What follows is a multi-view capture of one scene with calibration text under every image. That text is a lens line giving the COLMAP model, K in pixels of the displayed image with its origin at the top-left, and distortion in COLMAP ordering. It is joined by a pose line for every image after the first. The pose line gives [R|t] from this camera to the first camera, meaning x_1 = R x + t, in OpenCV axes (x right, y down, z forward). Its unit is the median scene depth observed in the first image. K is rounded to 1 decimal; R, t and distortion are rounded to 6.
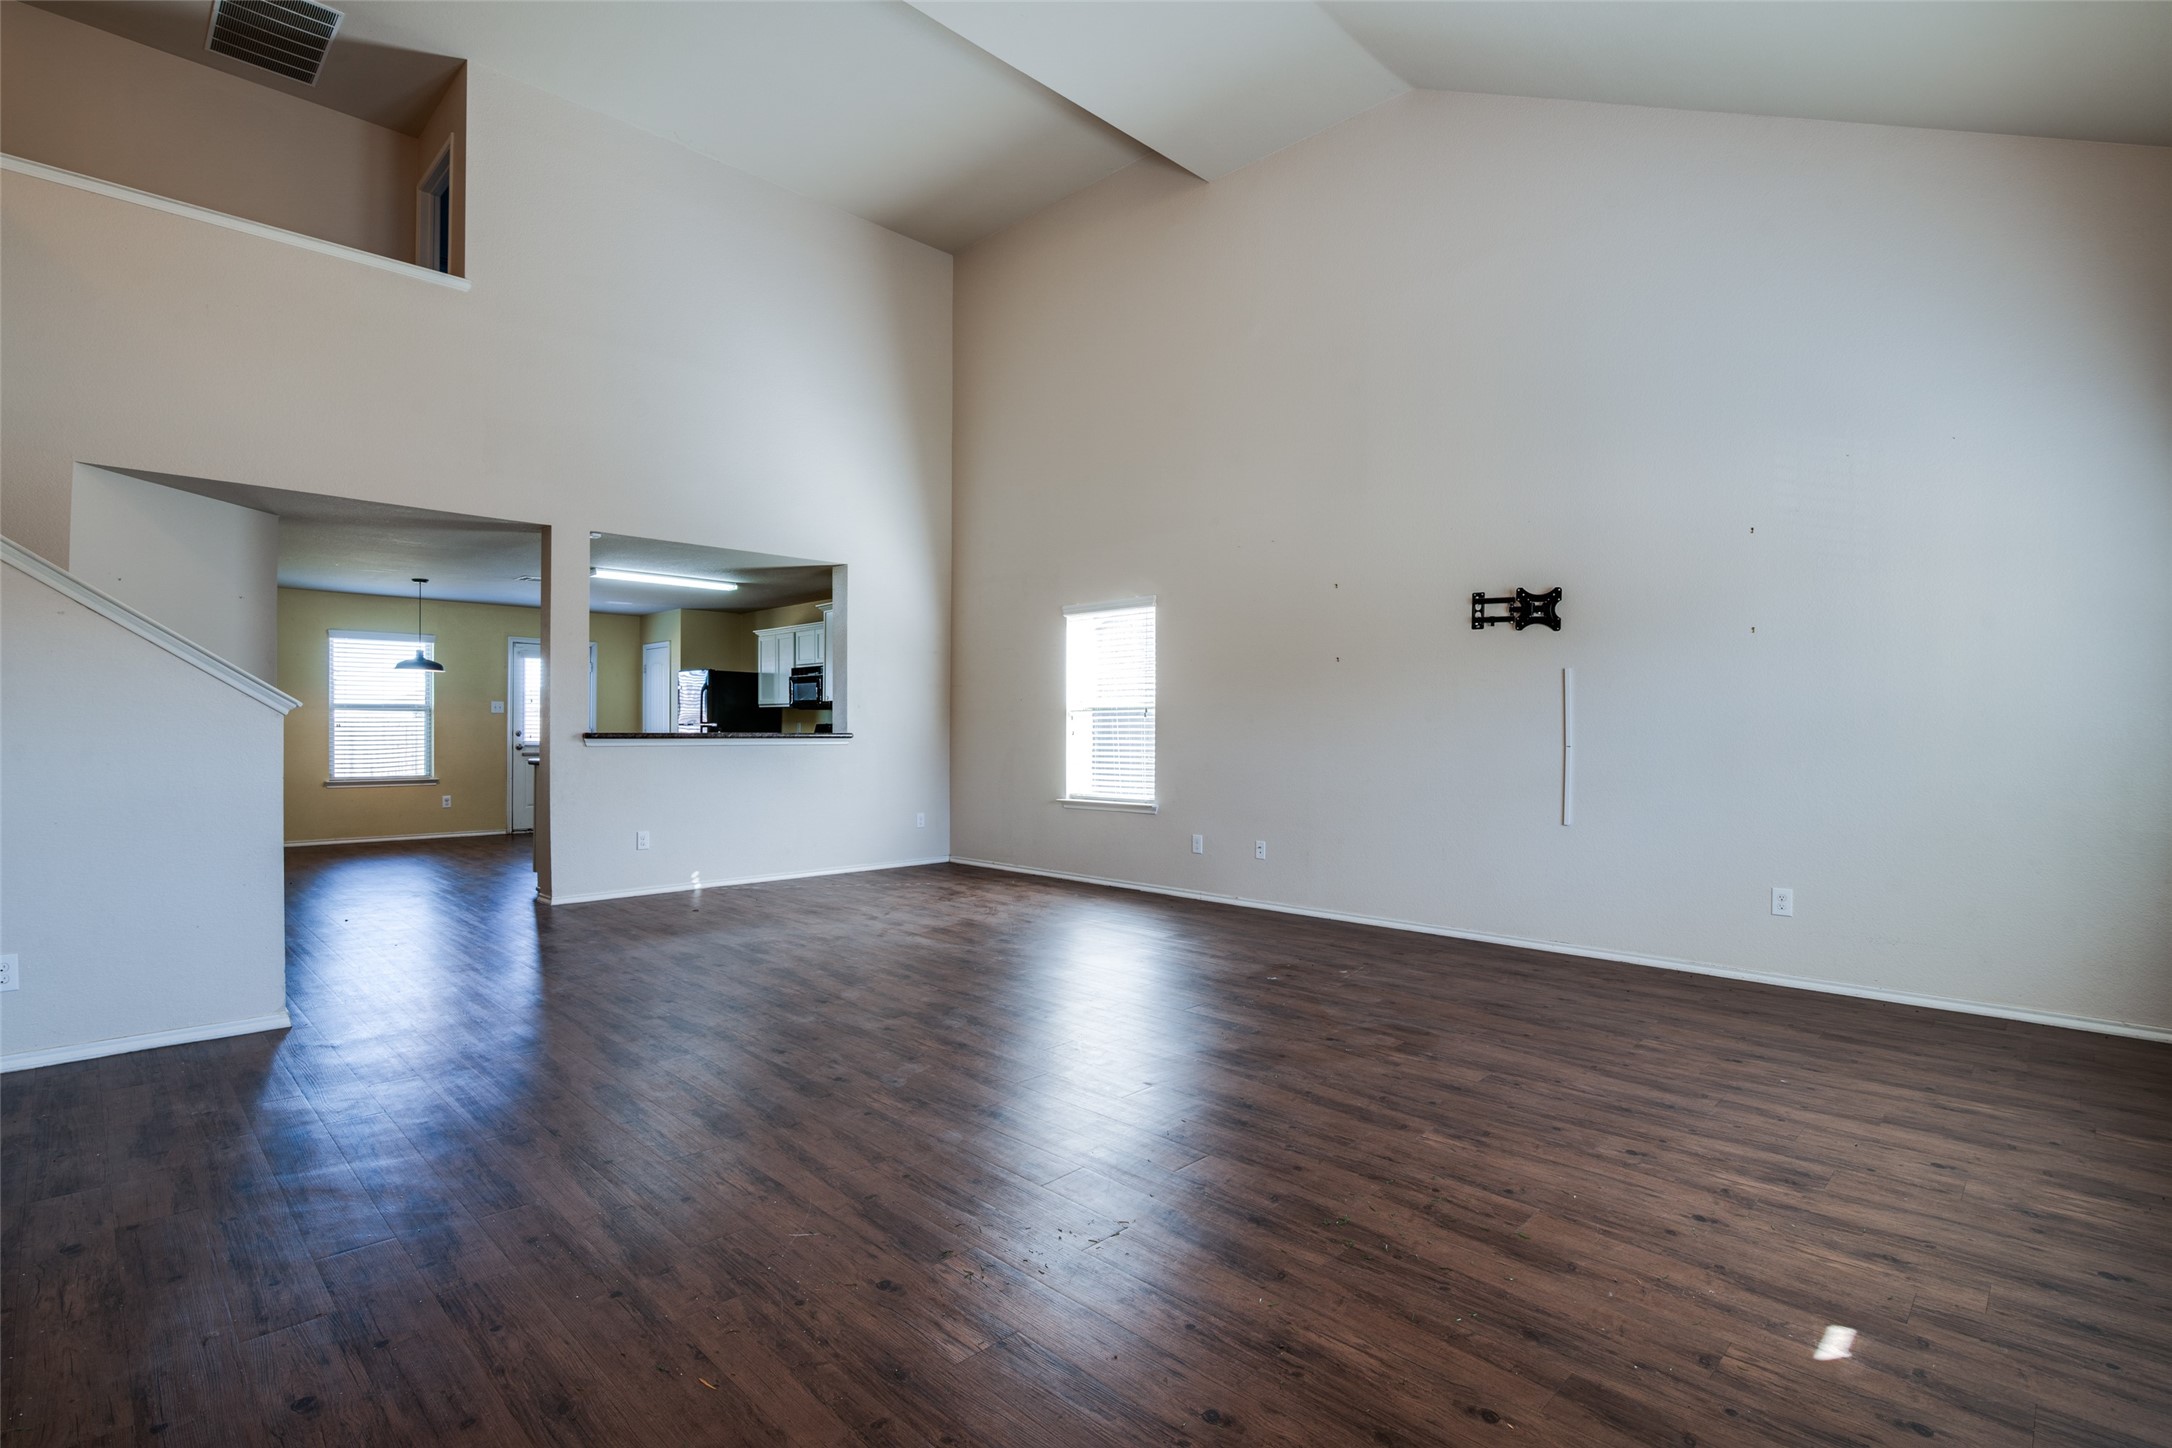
lens RADIAL K [[1029.0, 0, 1062.5], [0, 1029.0, 734.5], [0, 0, 1]] dist [-0.018313, 0.000060]
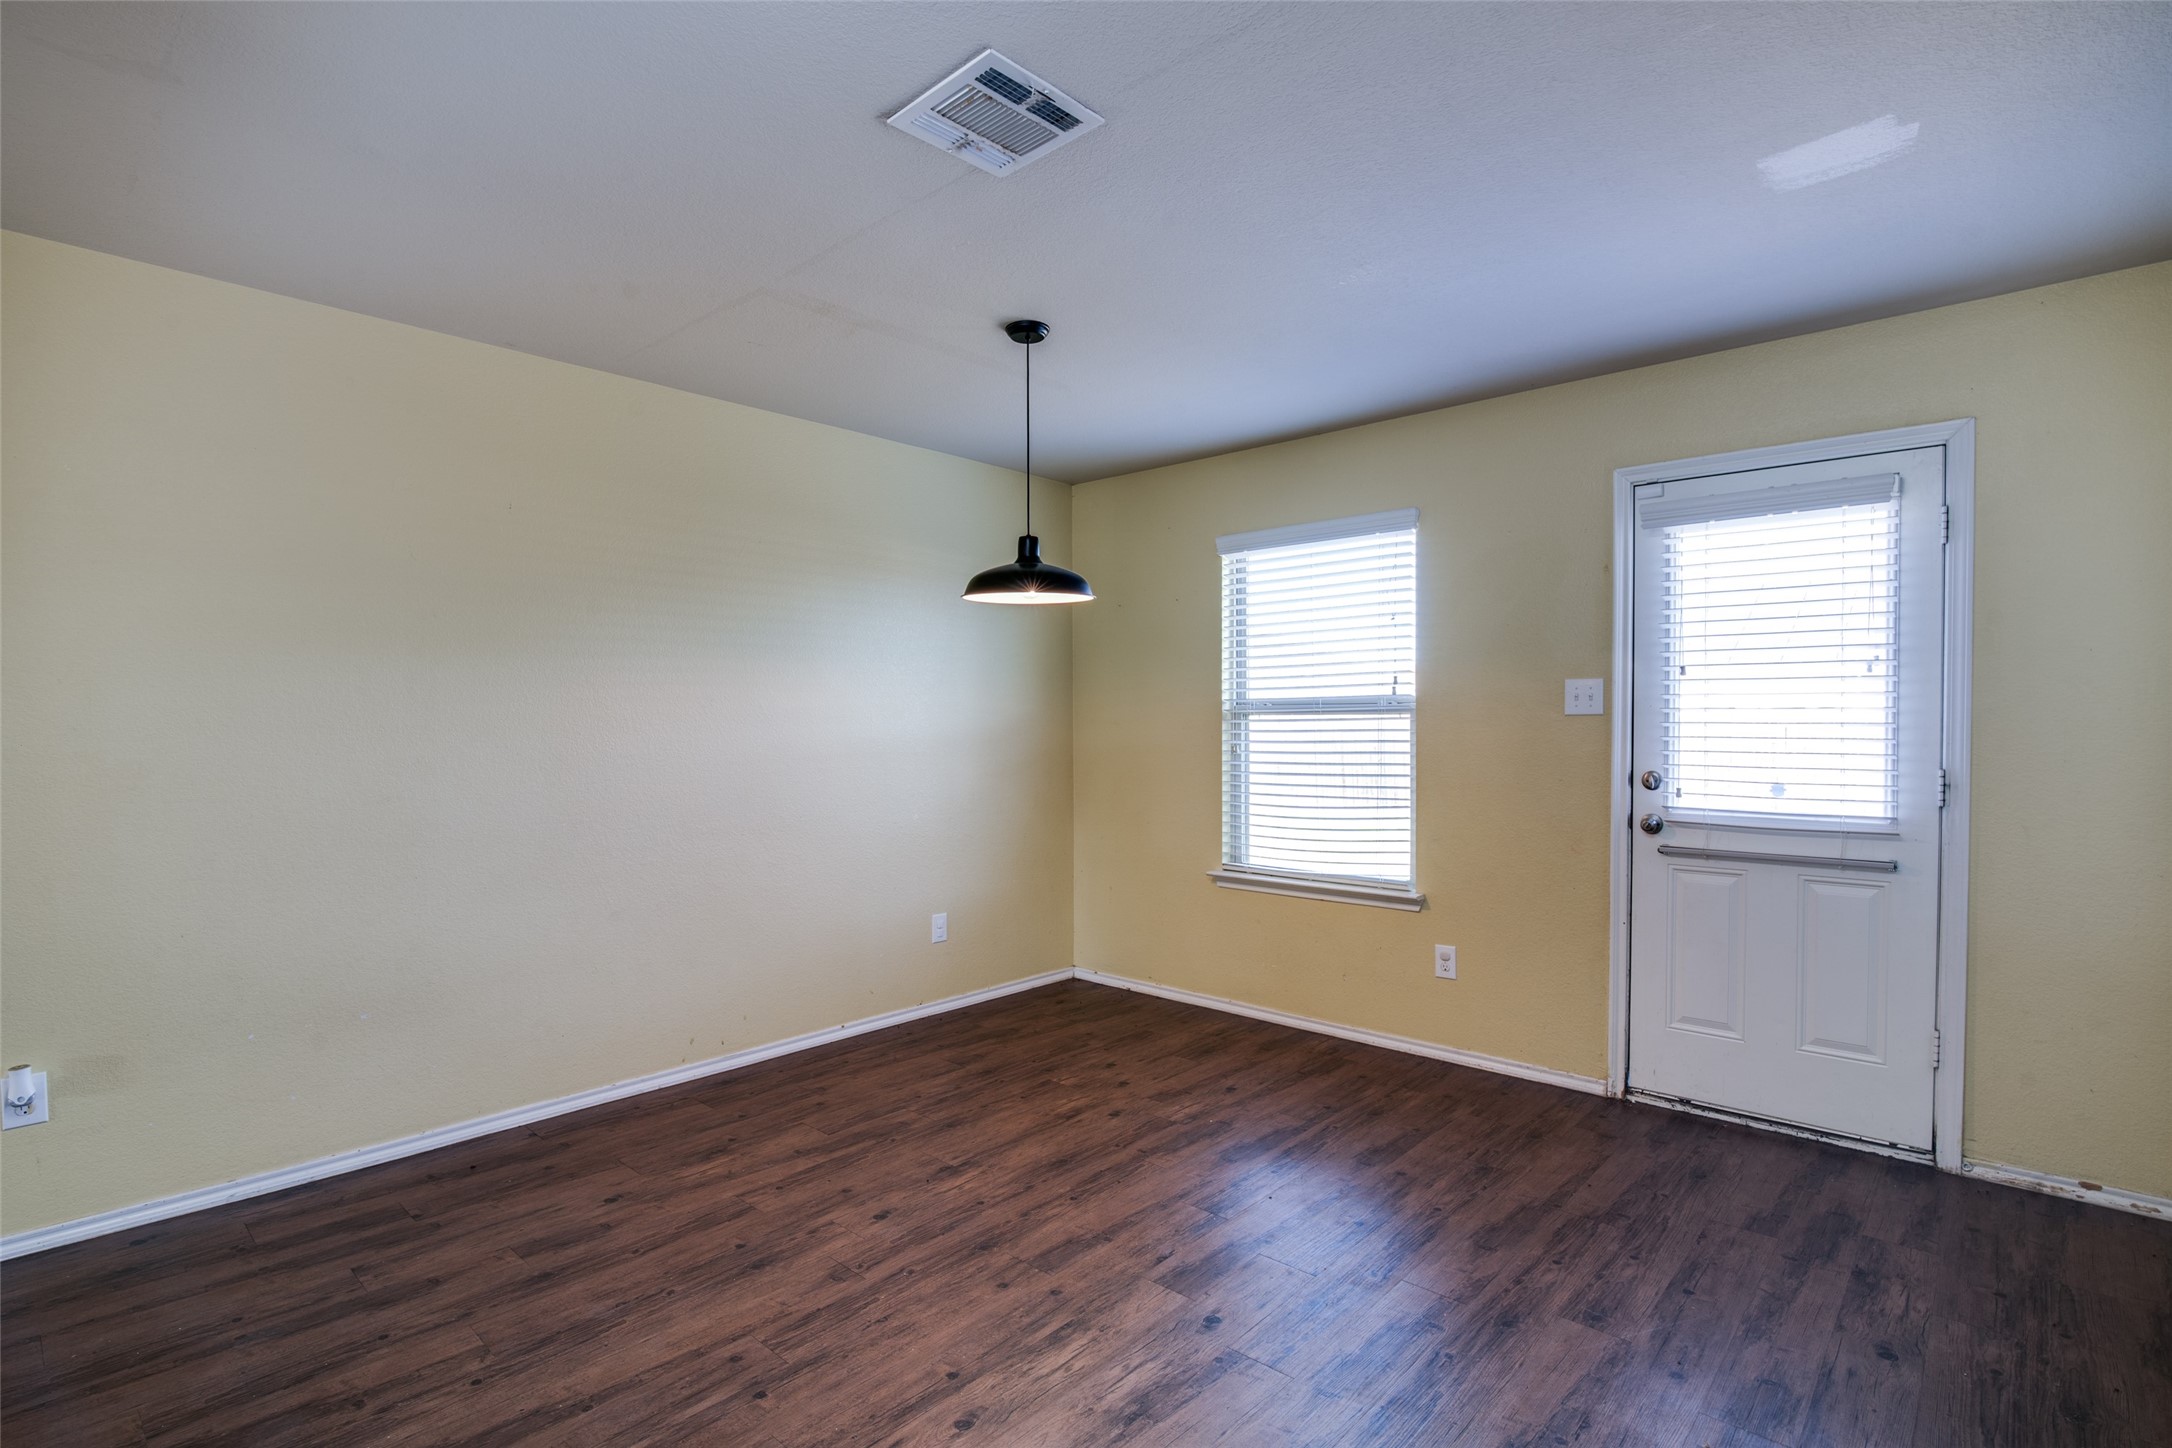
lens RADIAL K [[1040.0, 0, 1077.0], [0, 1040.0, 735.0], [0, 0, 1]] dist [-0.018832, 0.000436]
pose [[0.054603, 0.008003, -0.998476, -0.673771], [-0.000933, 0.999968, 0.007964, -0.048945], [0.998508, 0.000497, 0.054609, 2.349803]]
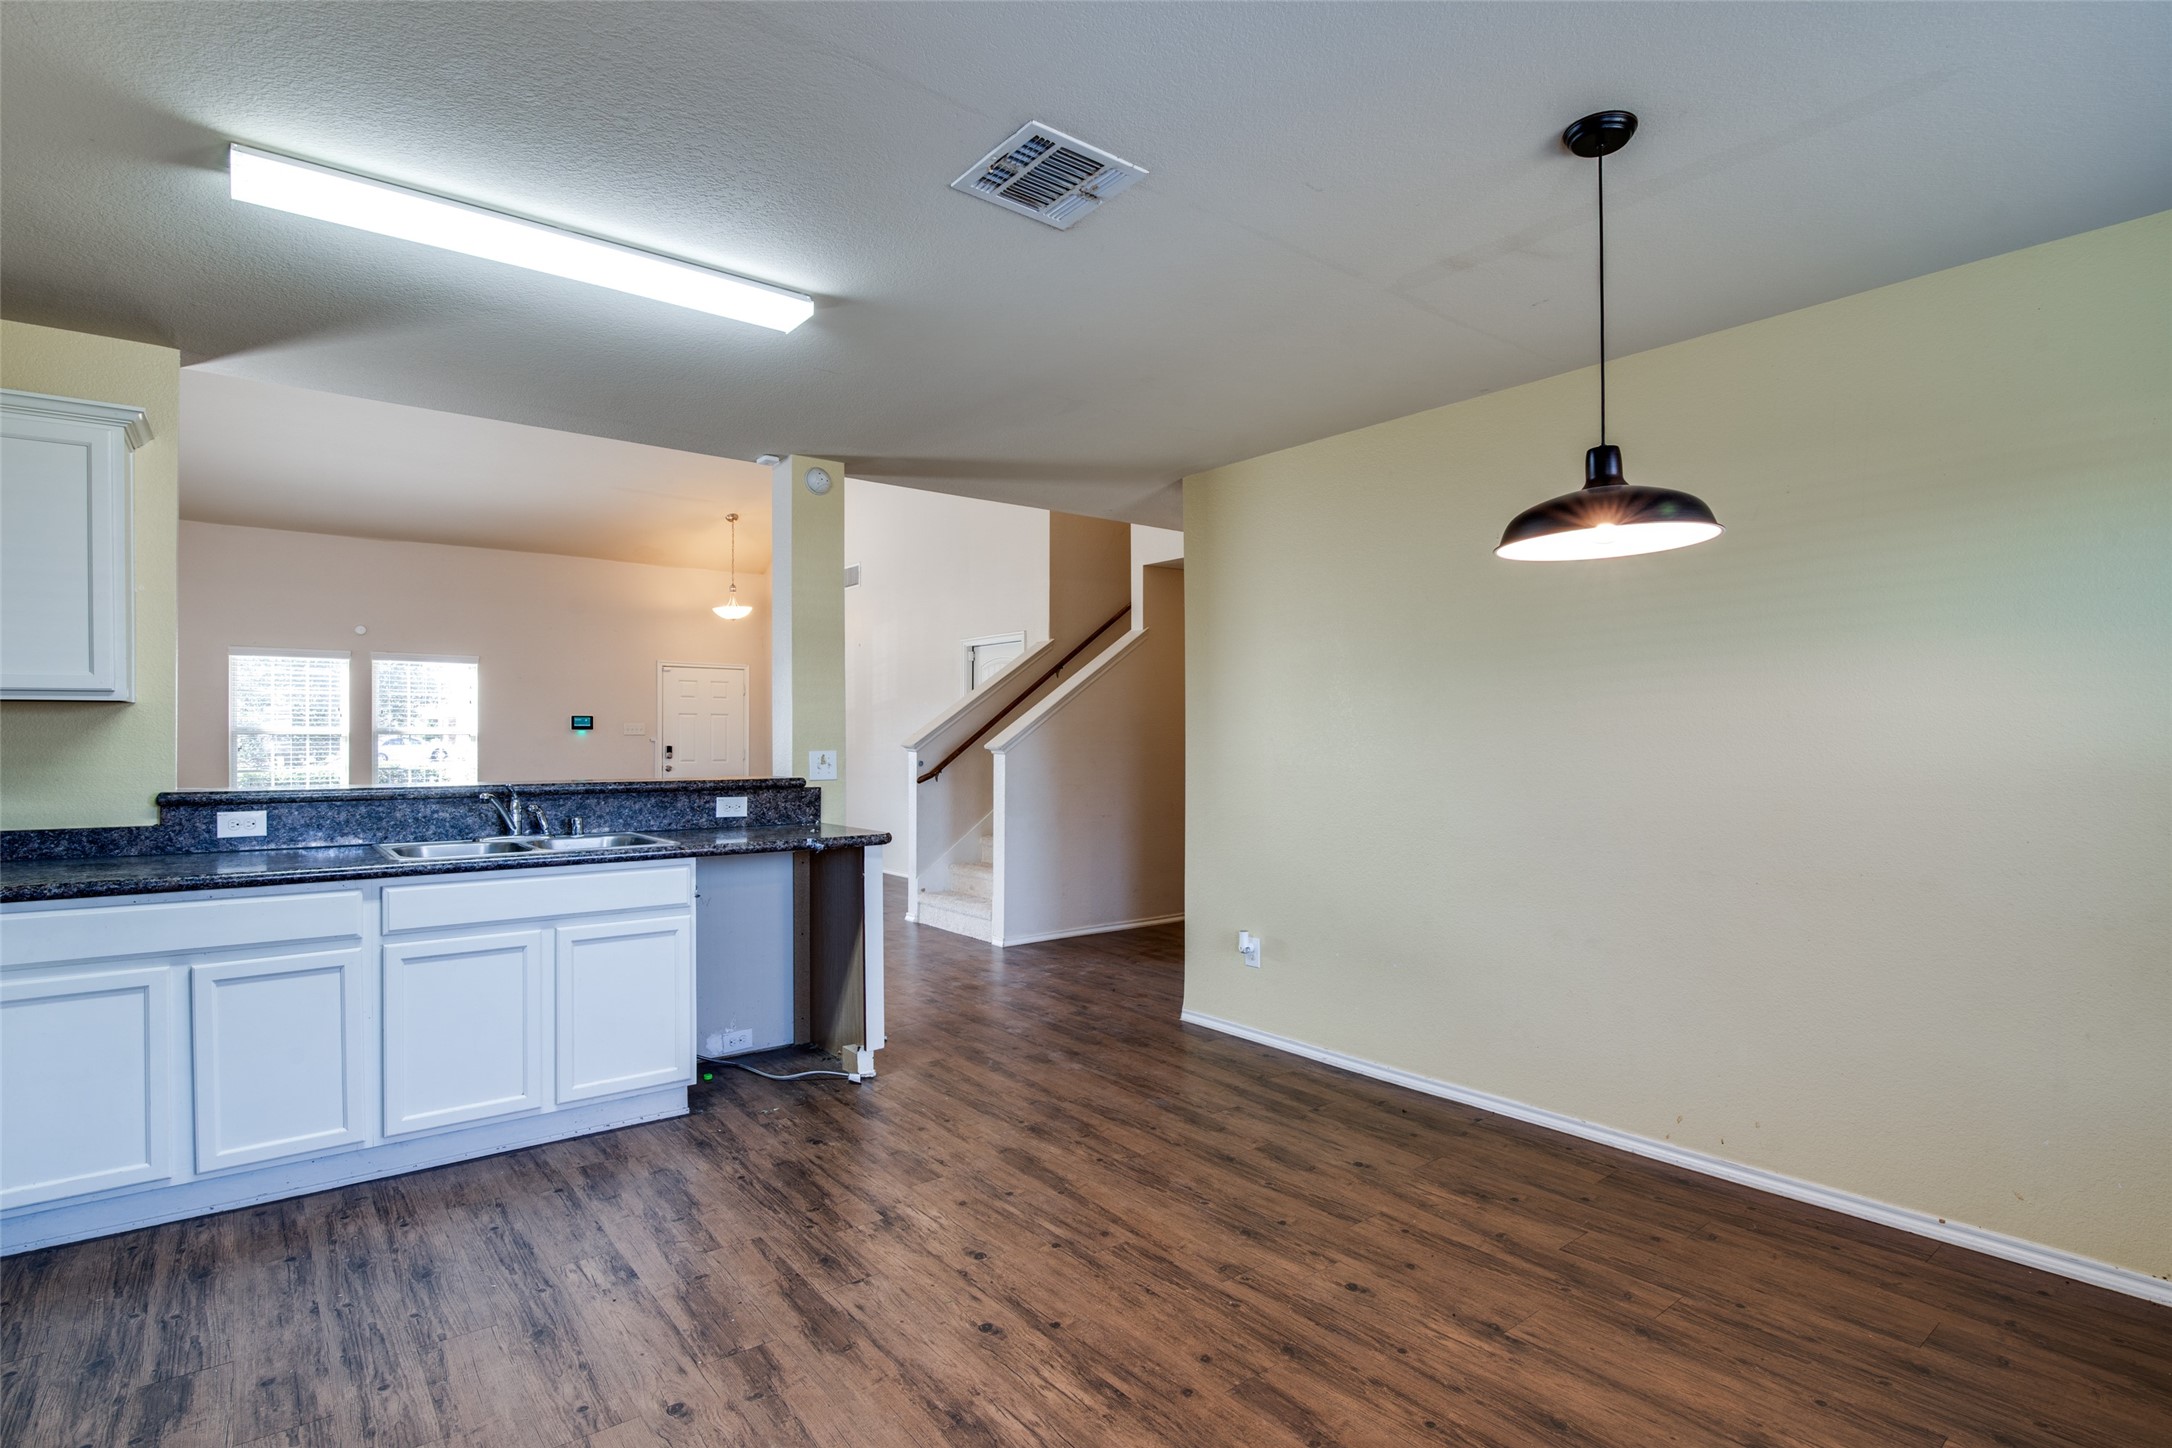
lens RADIAL K [[1069.6, 0, 1074.4], [0, 1069.6, 741.3], [0, 0, 1]] dist [-0.019170, 0.000526]
pose [[-0.994312, -0.005886, 0.106342, -1.275364], [-0.005222, 0.999965, 0.006523, -0.051994], [-0.106377, 0.005930, -0.994308, 2.912067]]
